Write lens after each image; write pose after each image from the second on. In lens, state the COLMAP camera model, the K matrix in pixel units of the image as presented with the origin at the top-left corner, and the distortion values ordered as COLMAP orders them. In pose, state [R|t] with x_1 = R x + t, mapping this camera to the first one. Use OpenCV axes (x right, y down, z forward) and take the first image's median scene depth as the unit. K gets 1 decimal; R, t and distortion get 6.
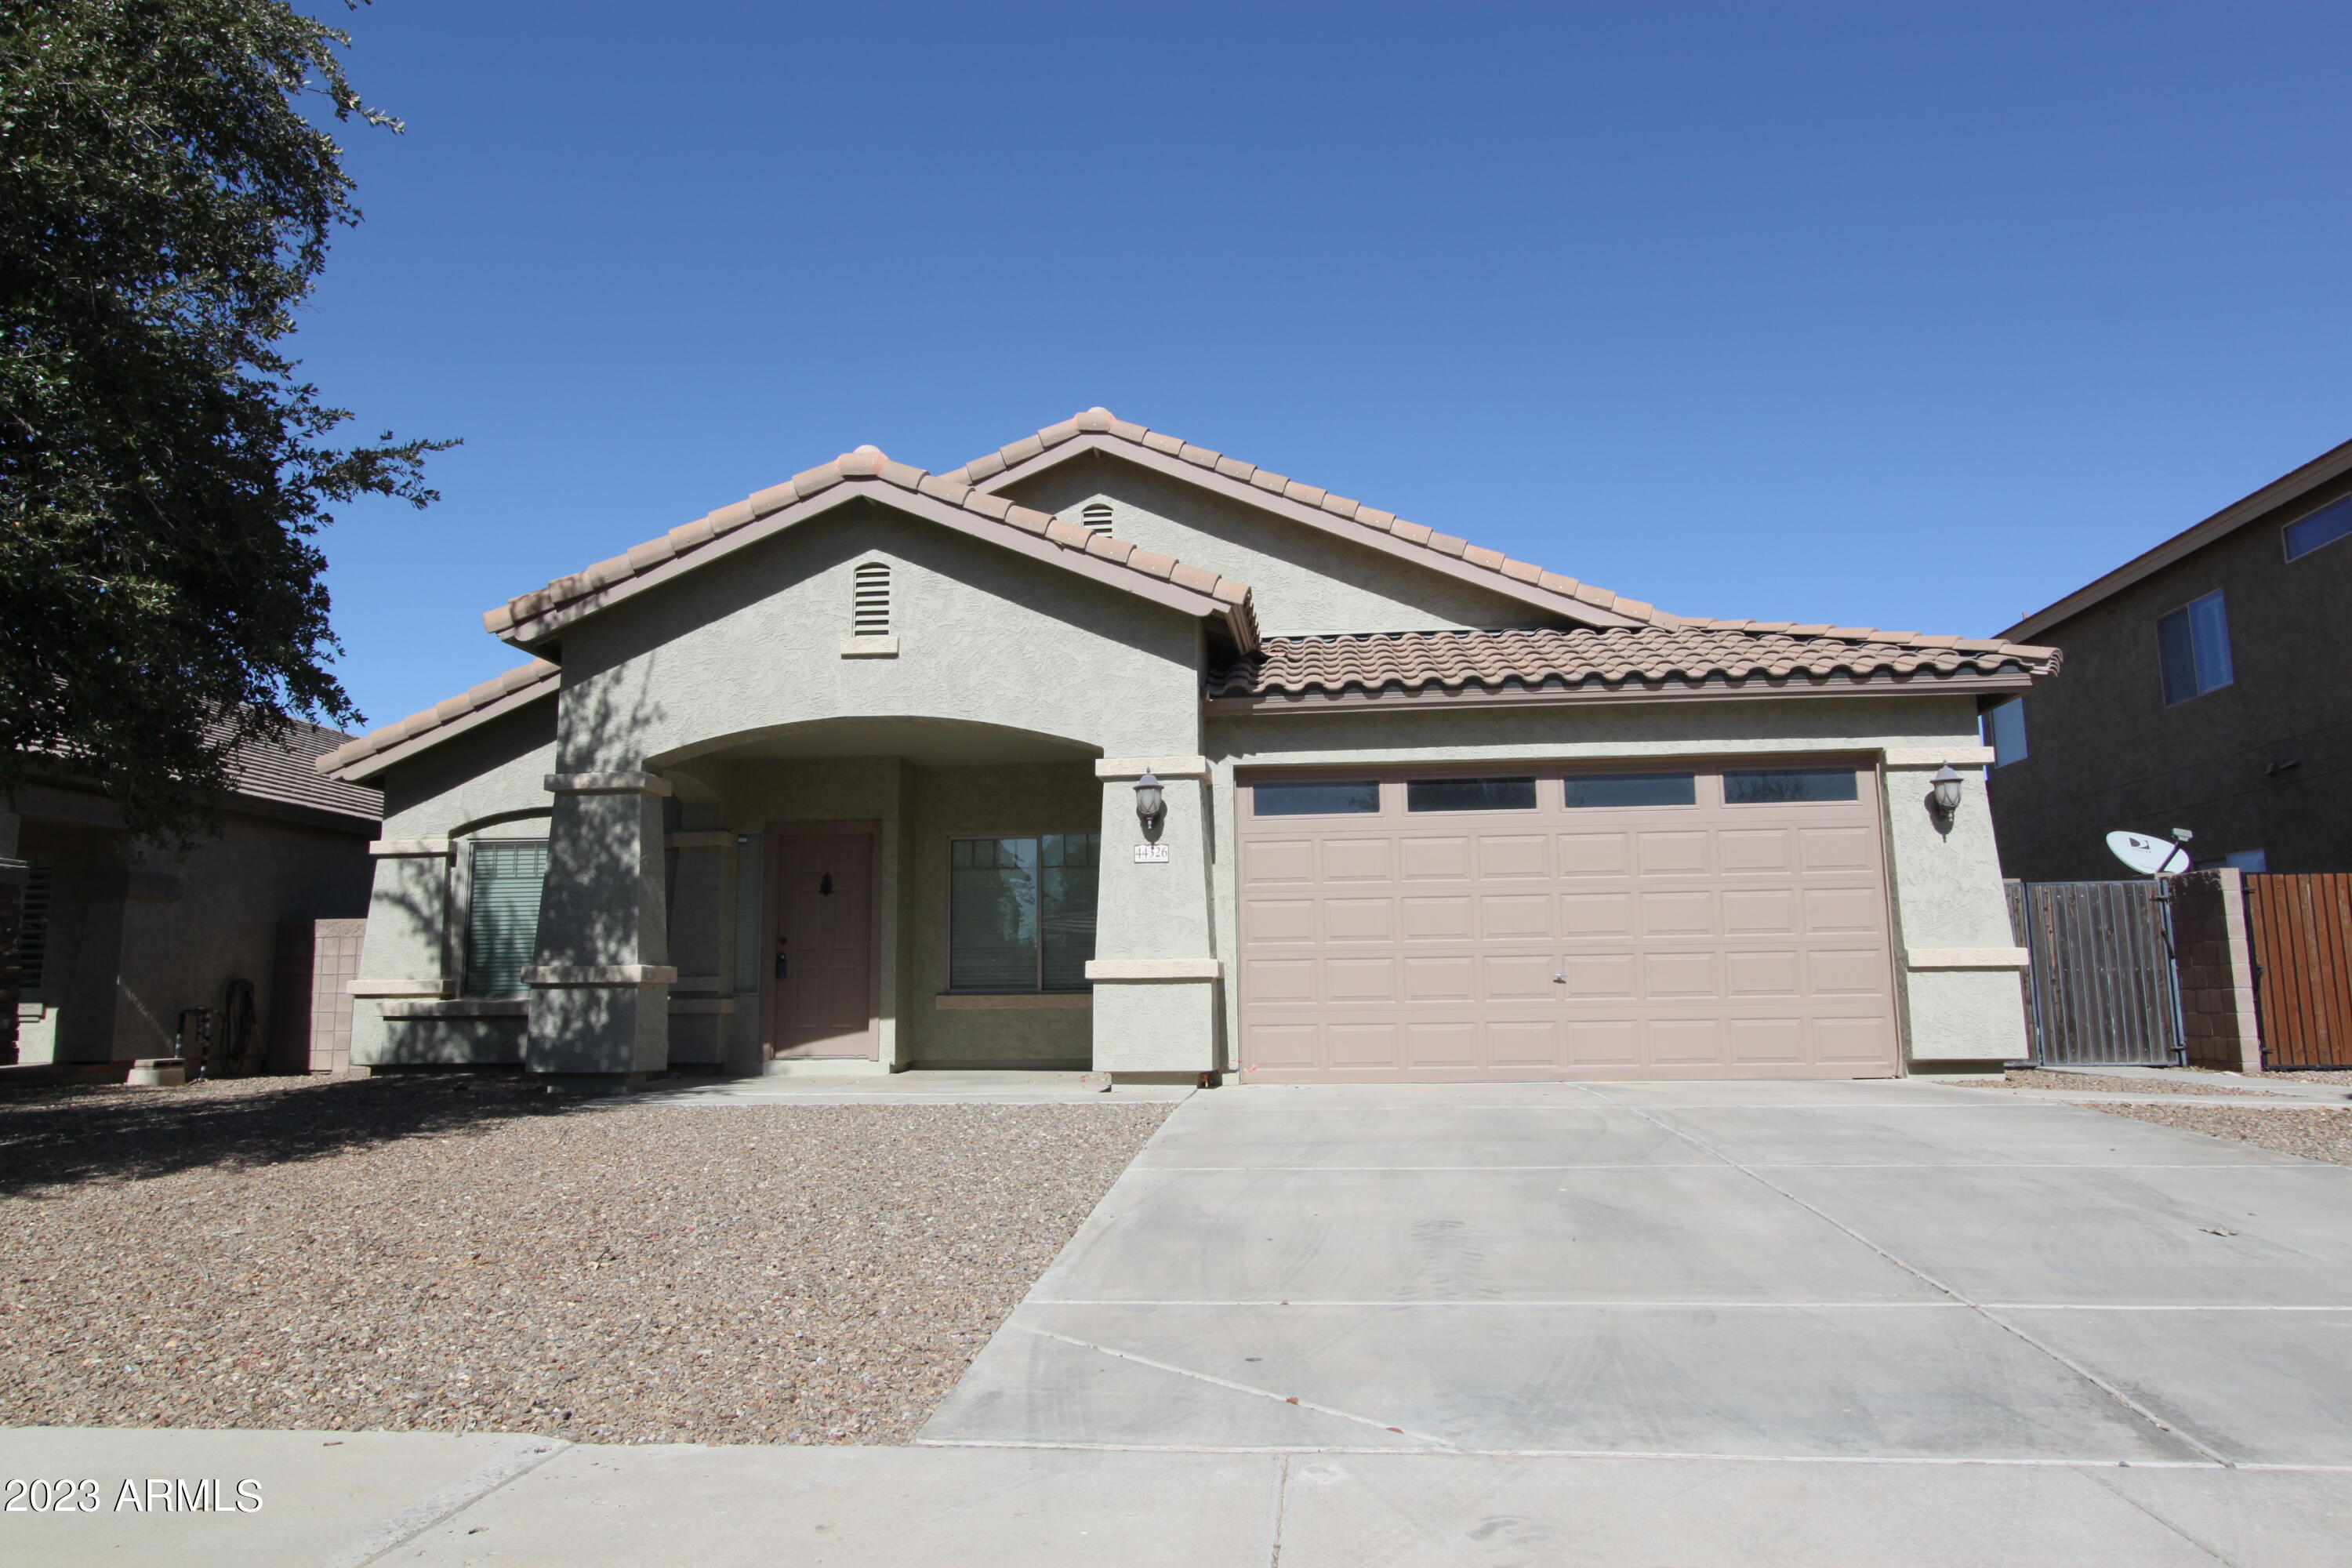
lens RADIAL K [[1512.7, 0, 1174.6], [0, 1512.7, 778.7], [0, 0, 1]] dist [-0.005424, 0.000775]
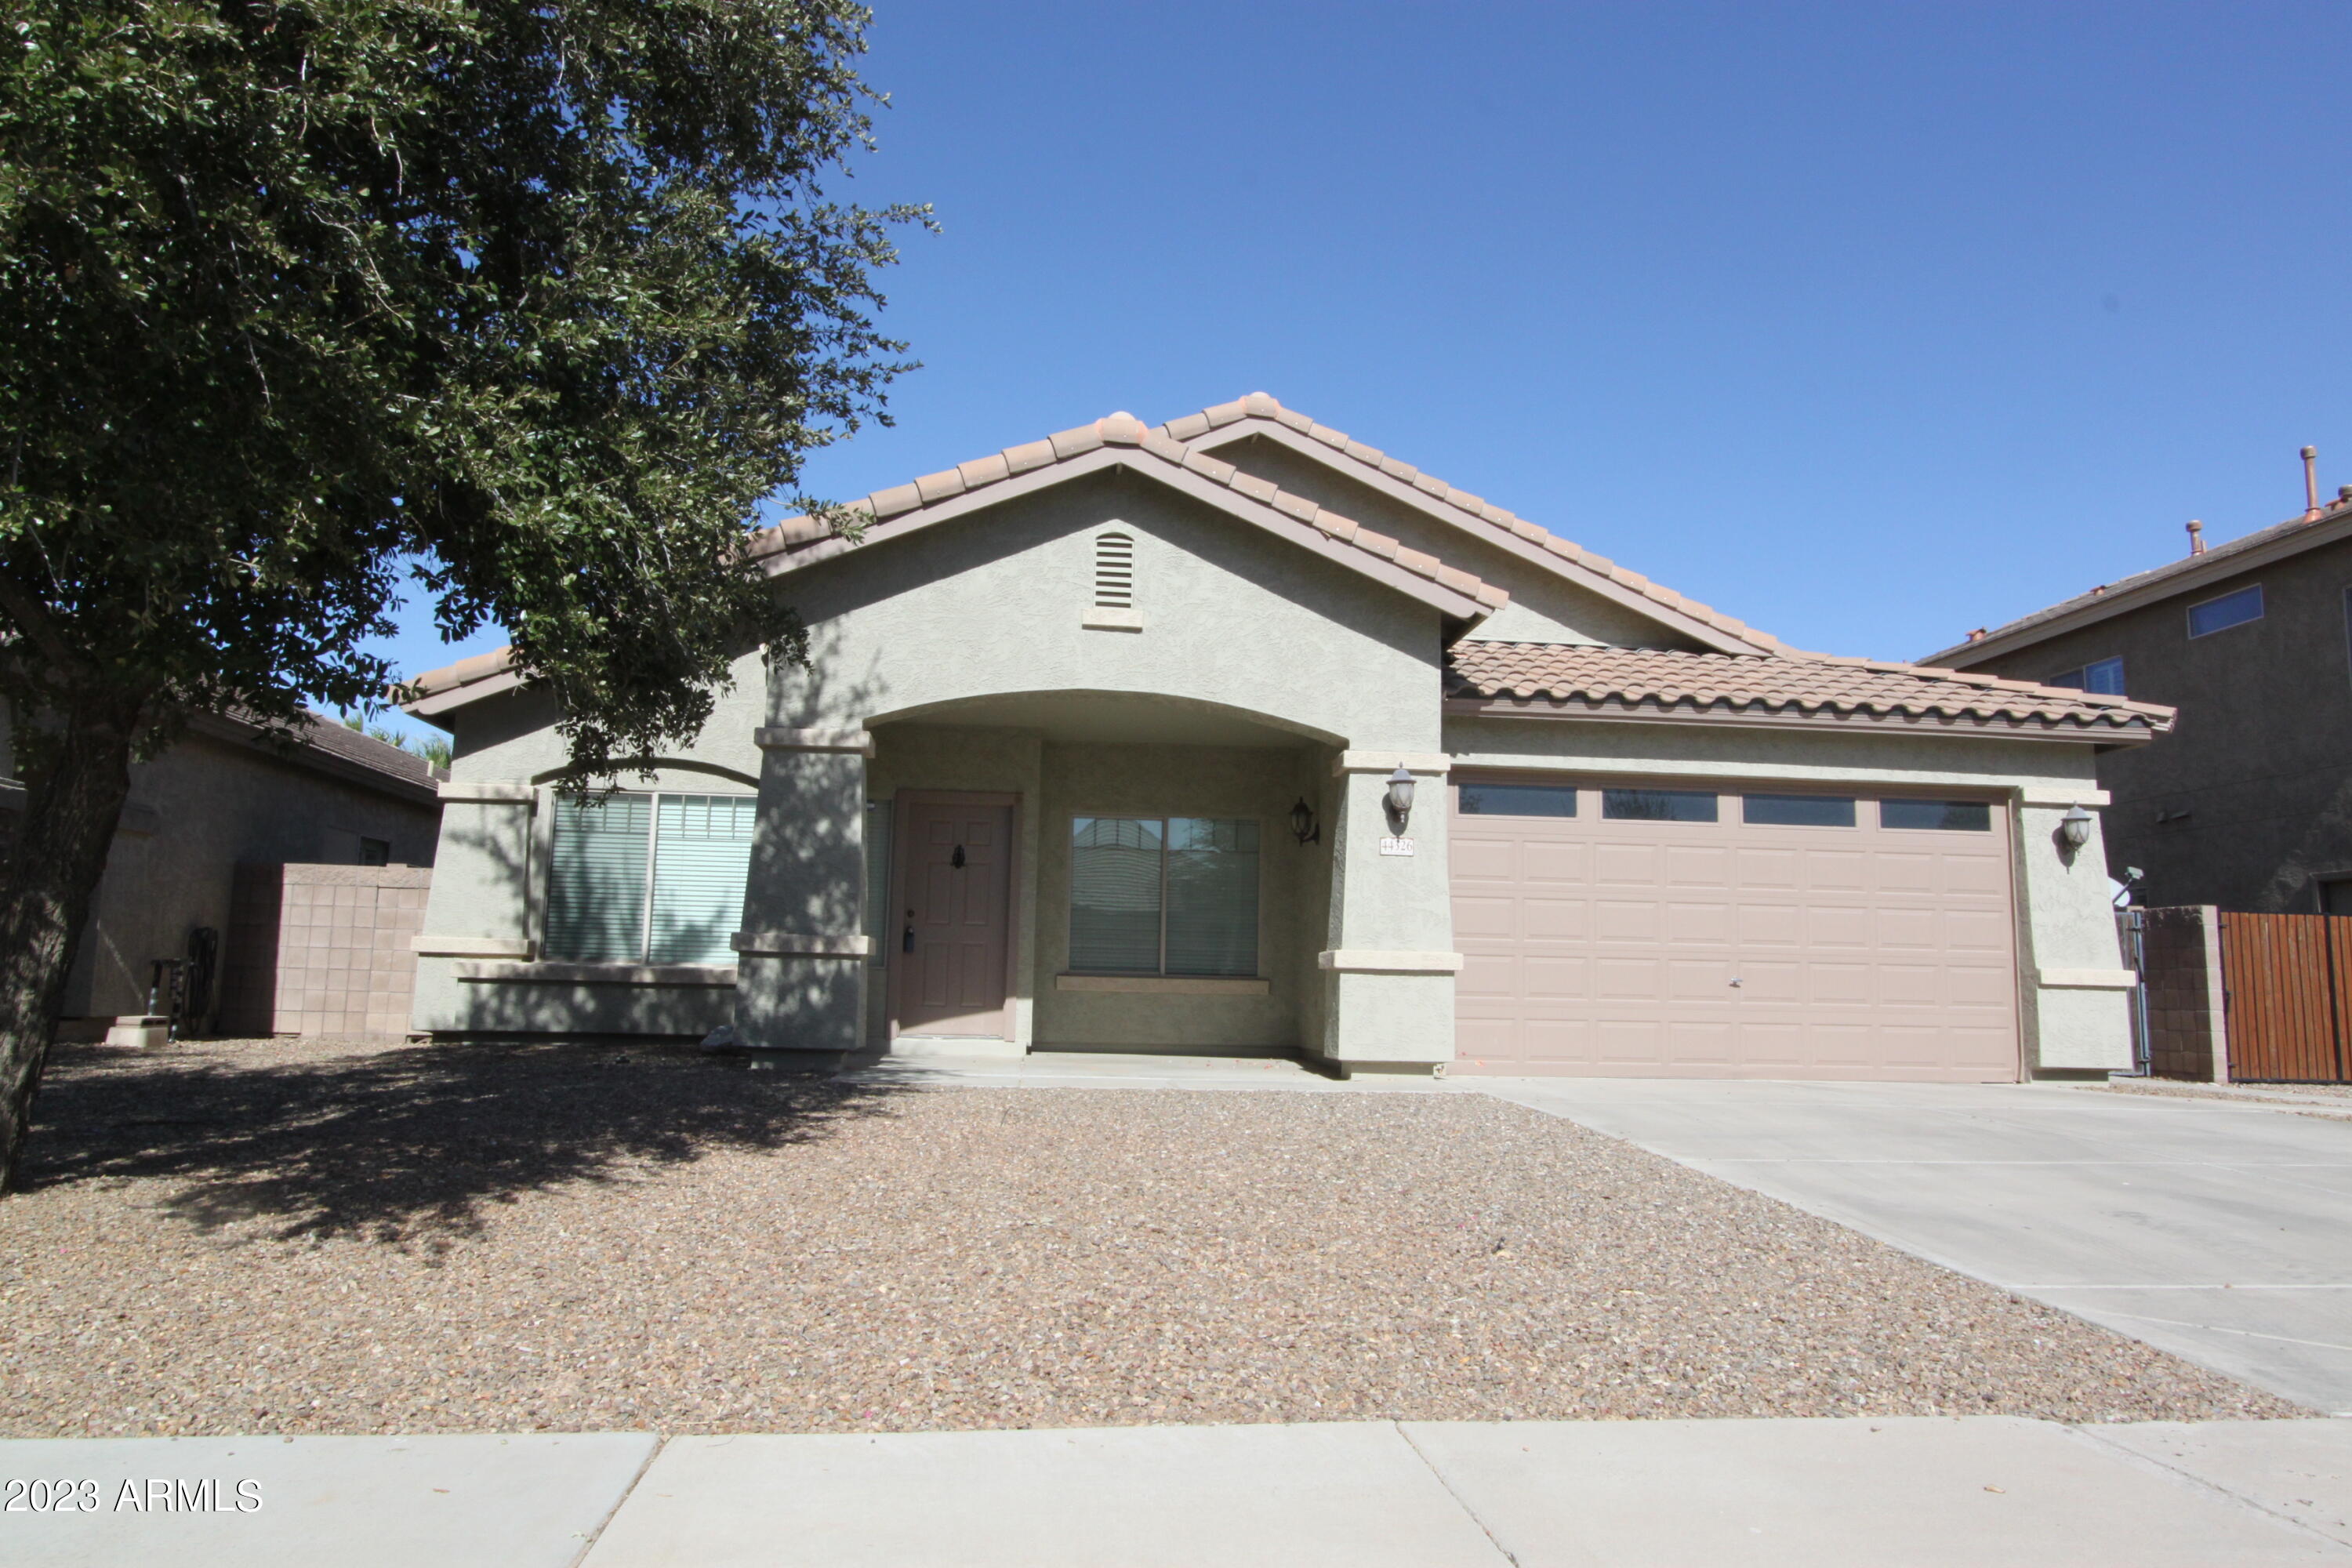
lens RADIAL K [[1526.3, 0, 1176.0], [0, 1526.3, 784.0], [0, 0, 1]] dist [-0.002921, -0.001670]
pose [[0.977907, 0.060603, 0.200061, -0.348210], [-0.063759, 0.997921, 0.009361, 0.006872], [-0.199078, -0.021910, 0.979739, 0.026127]]
